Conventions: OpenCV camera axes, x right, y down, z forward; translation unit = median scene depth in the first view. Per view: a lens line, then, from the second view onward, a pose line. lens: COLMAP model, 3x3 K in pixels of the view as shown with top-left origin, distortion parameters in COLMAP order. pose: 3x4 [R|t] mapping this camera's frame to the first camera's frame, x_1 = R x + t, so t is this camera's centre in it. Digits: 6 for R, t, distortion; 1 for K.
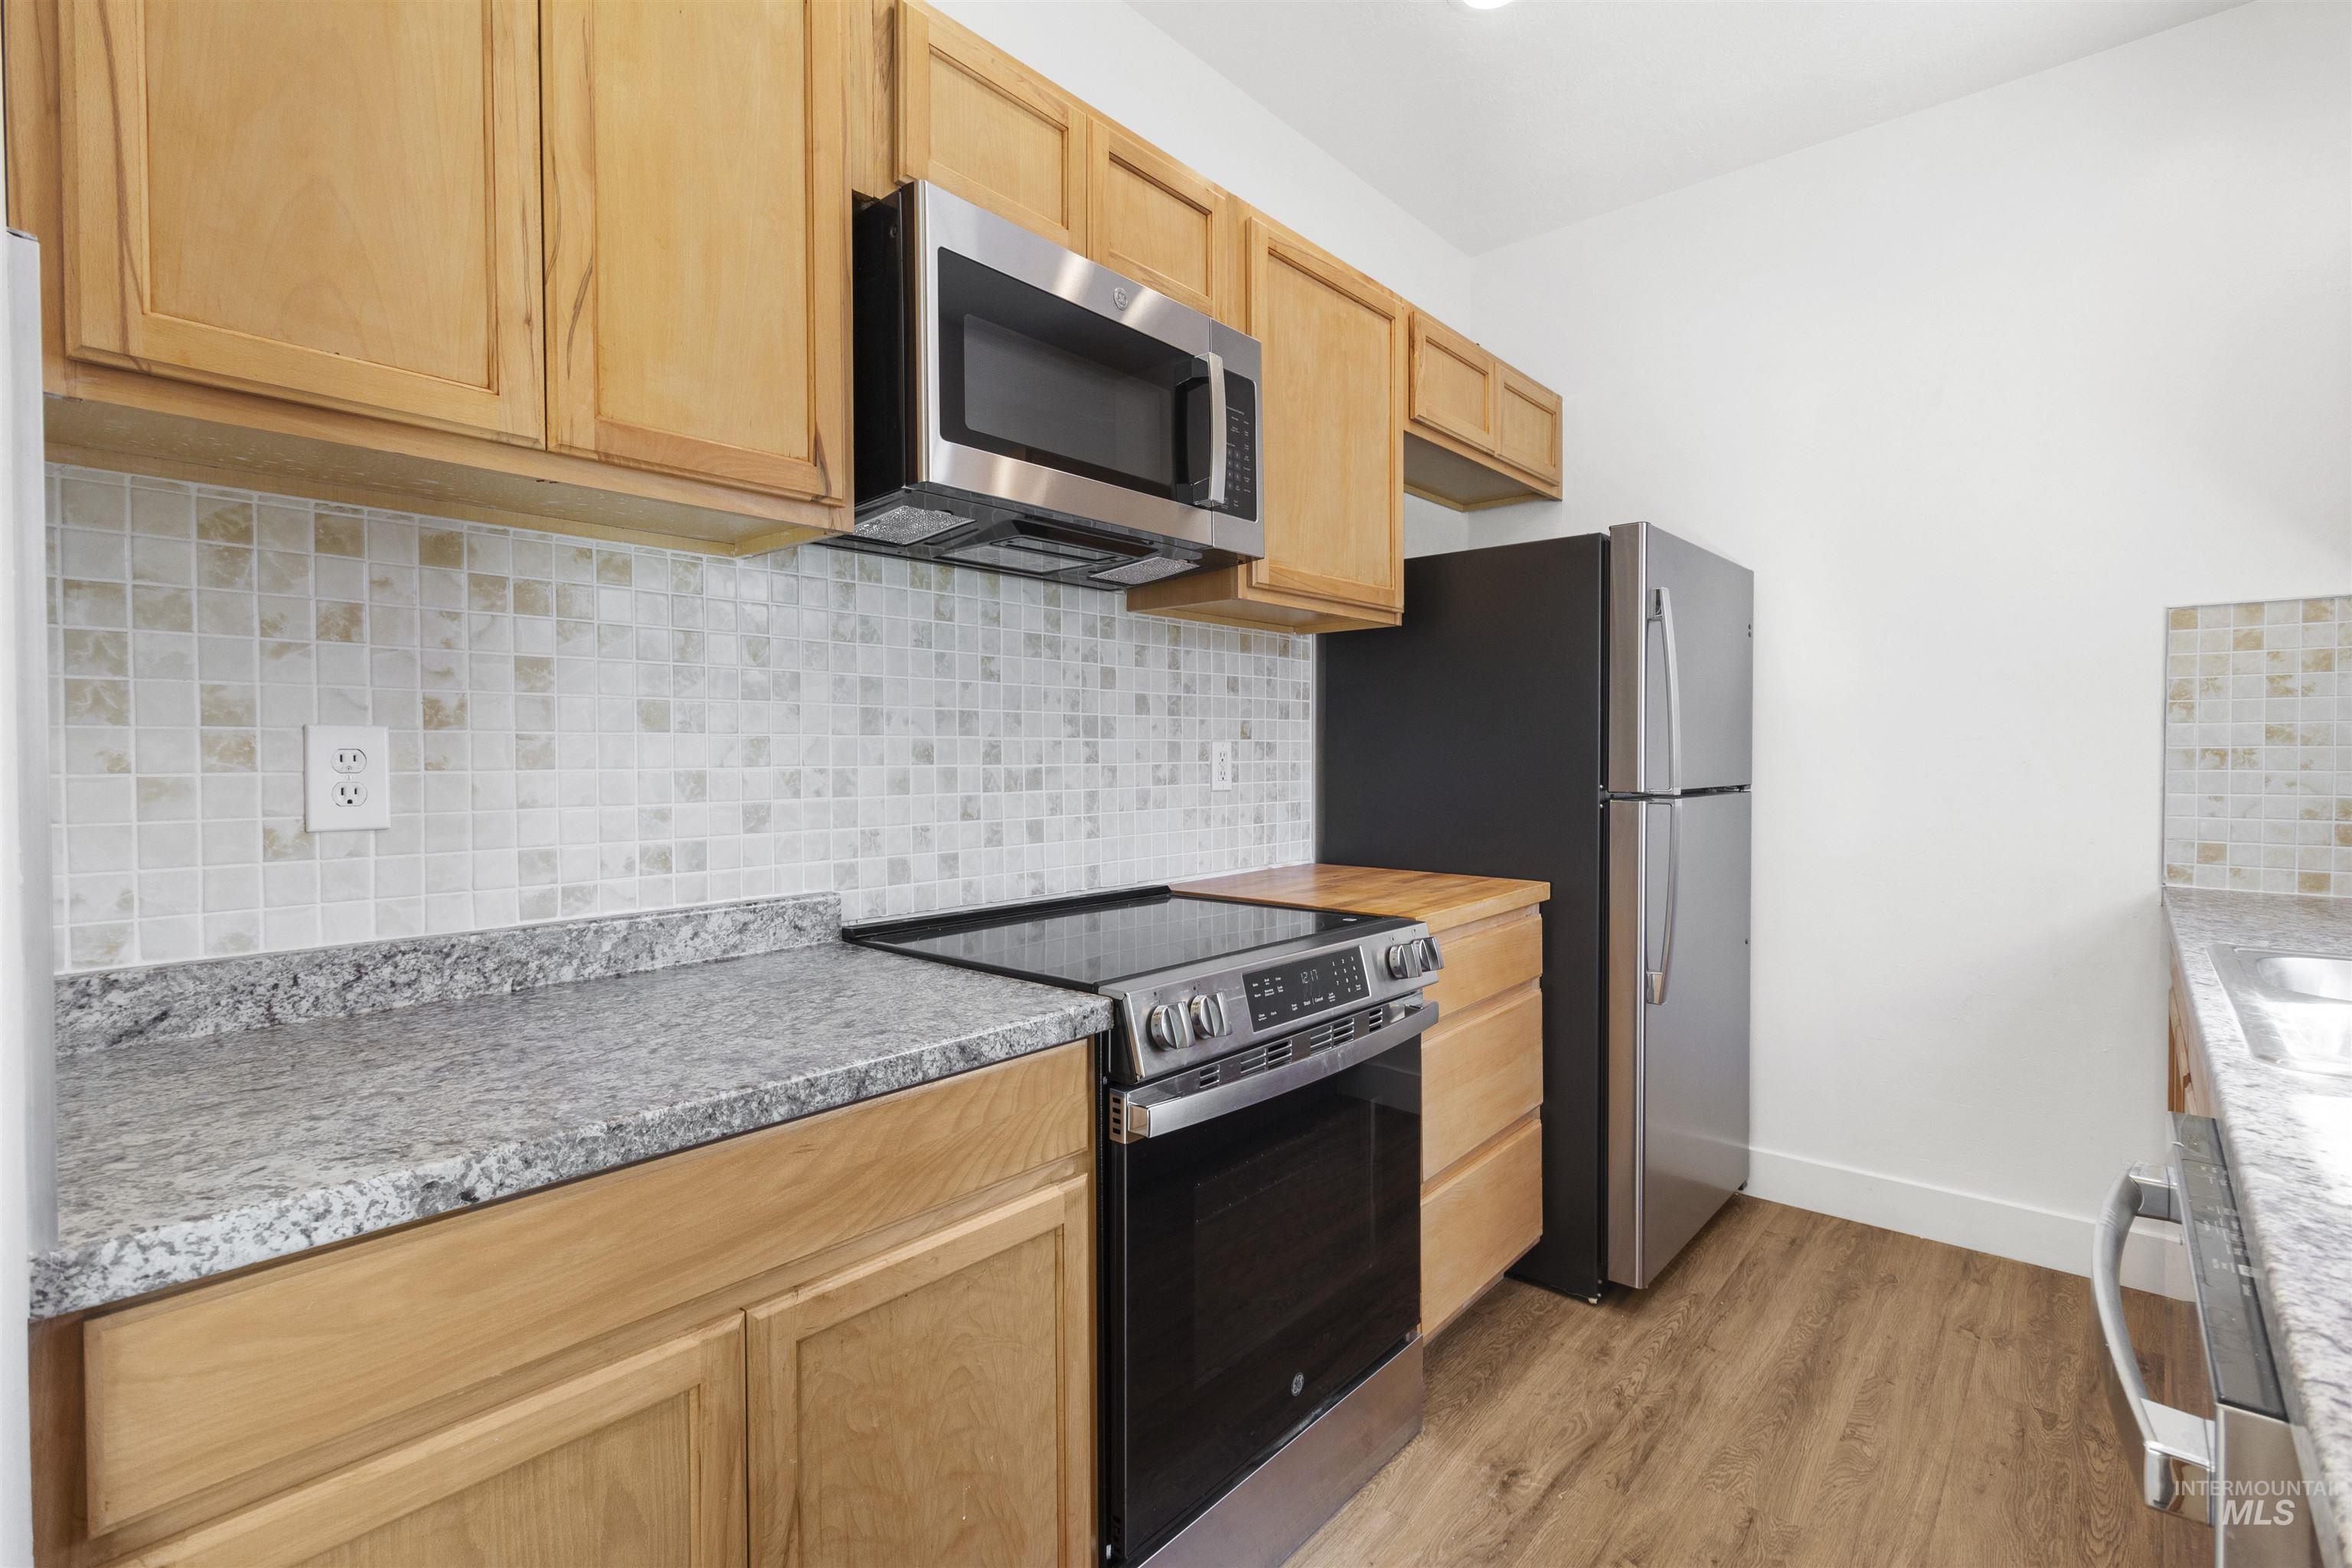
lens RADIAL K [[1094.4, 0, 1179.7], [0, 1094.4, 773.0], [0, 0, 1]] dist [-0.001912, -0.000490]
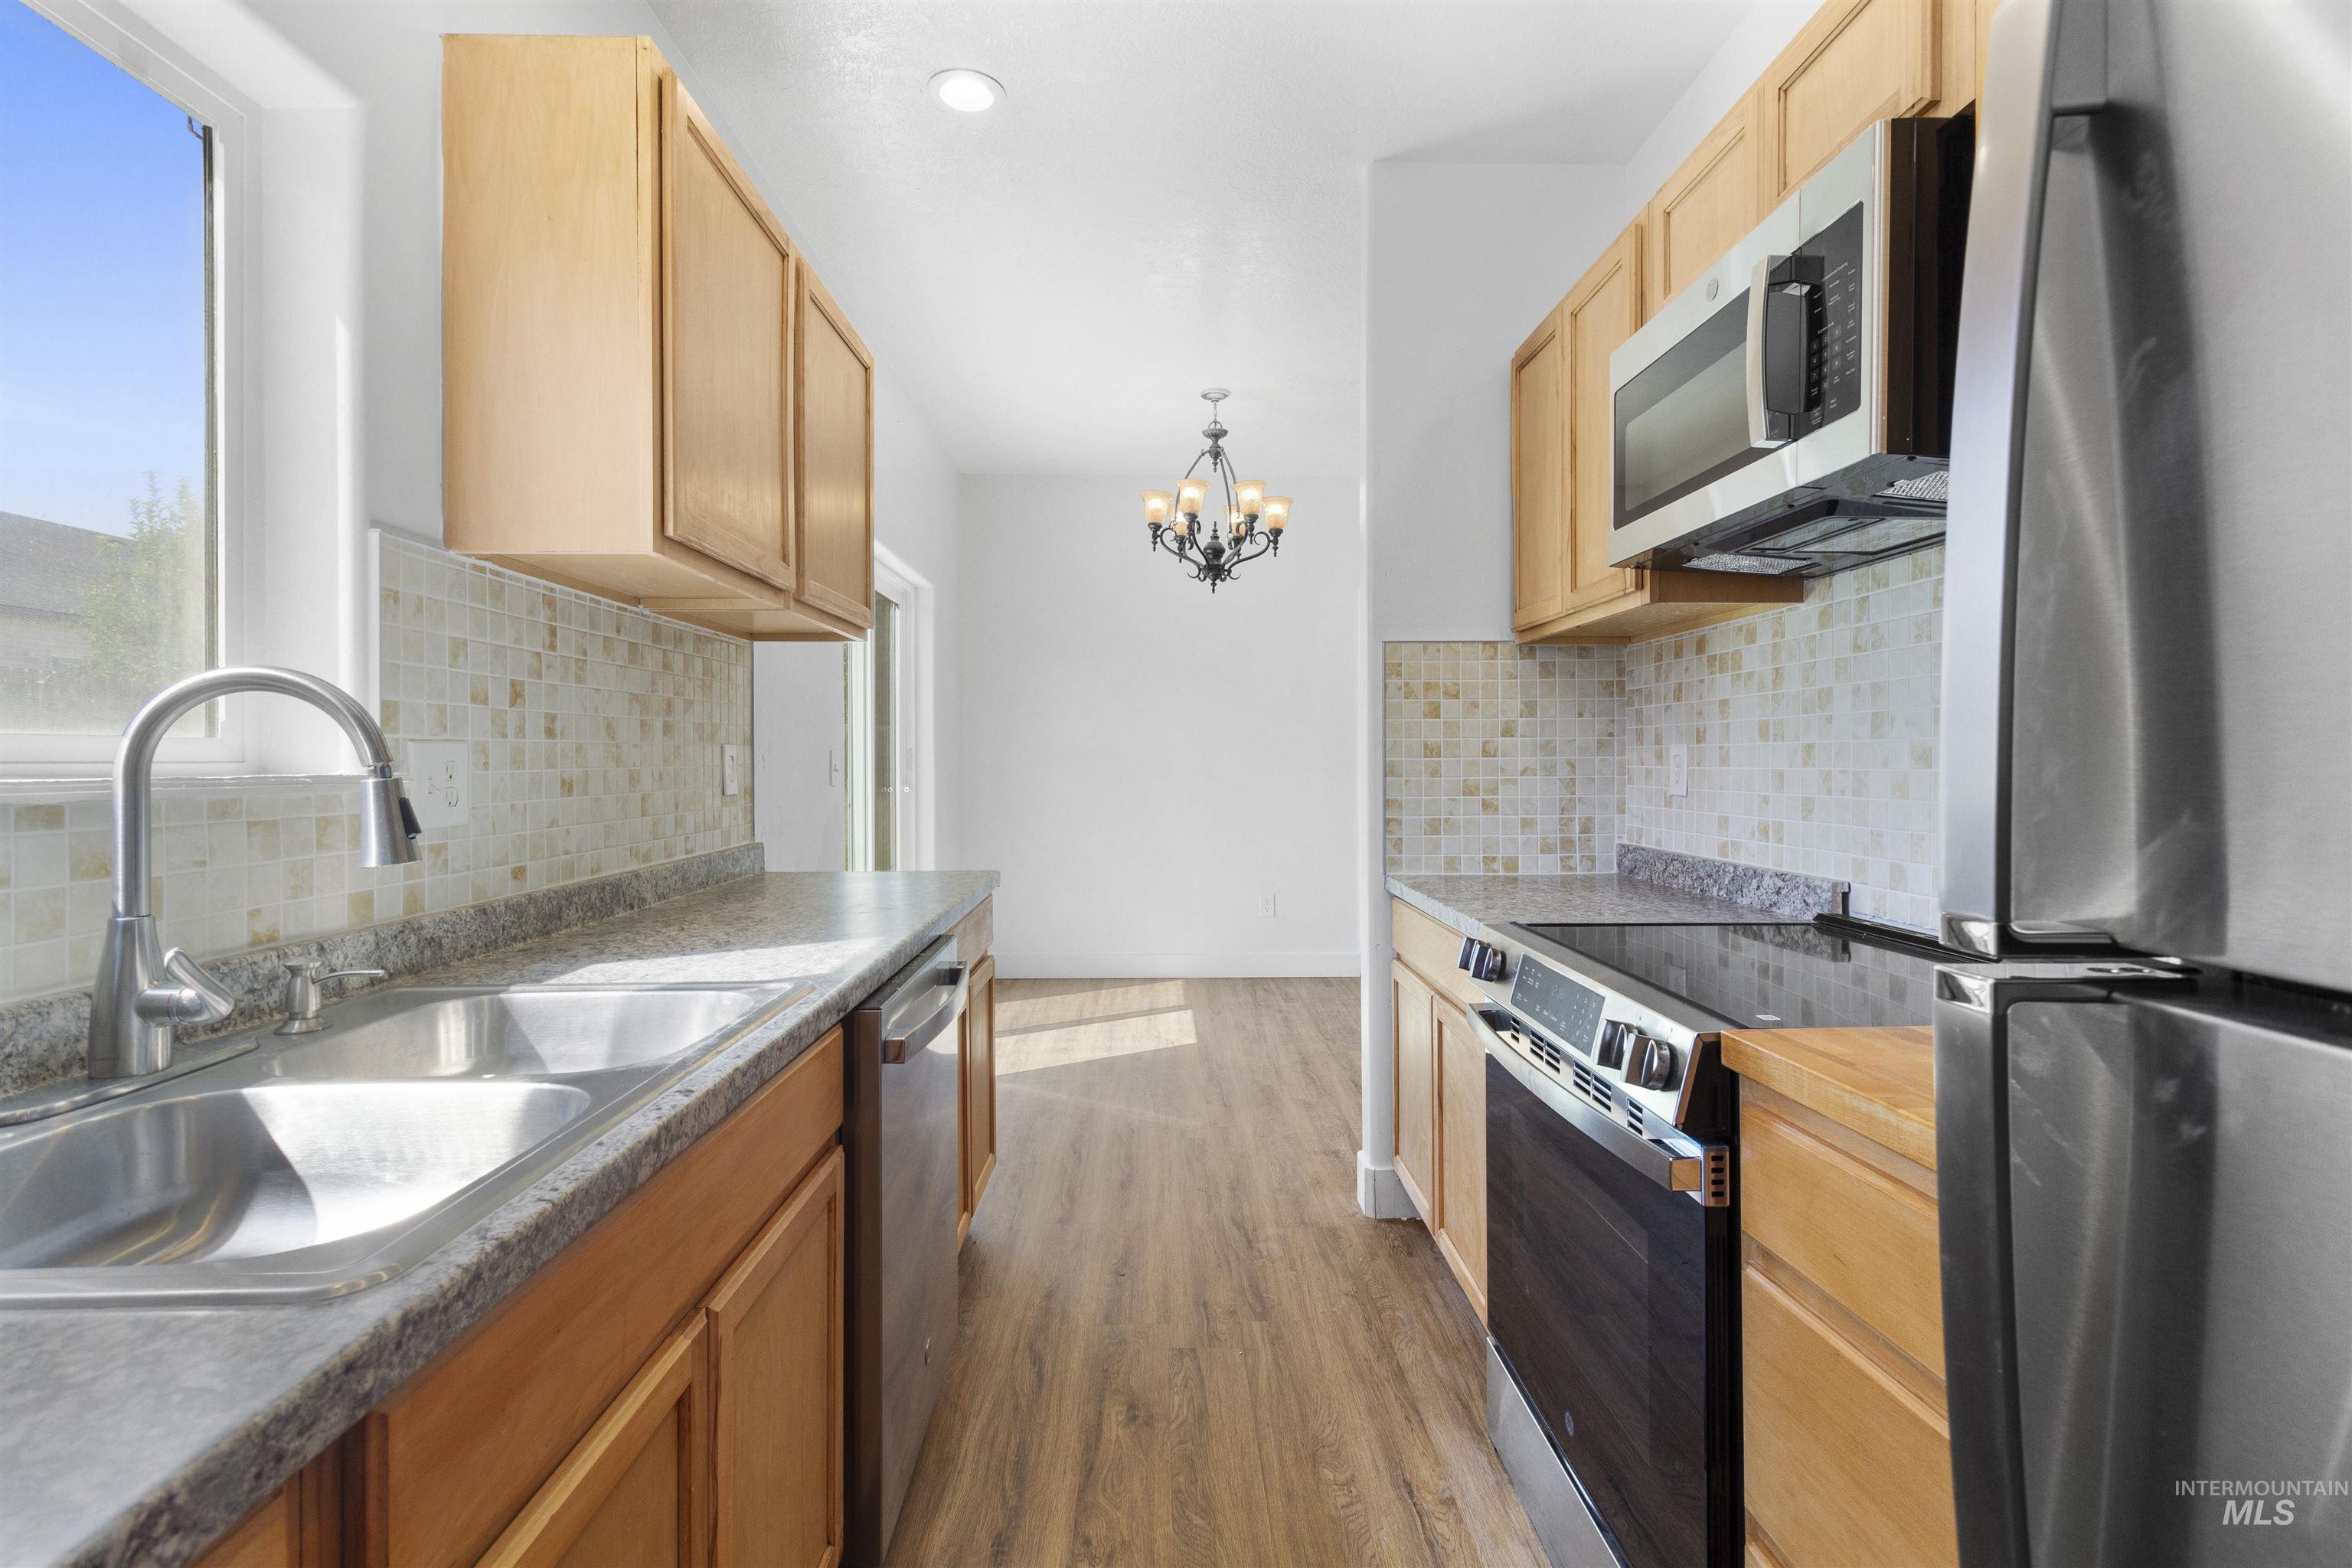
lens RADIAL K [[1094.4, 0, 1179.7], [0, 1094.4, 773.0], [0, 0, 1]] dist [-0.001912, -0.000490]
pose [[-0.739554, 0.009070, -0.673036, 1.014230], [-0.010782, 0.999621, 0.025320, -0.024070], [0.673011, 0.025982, -0.739176, 1.496440]]
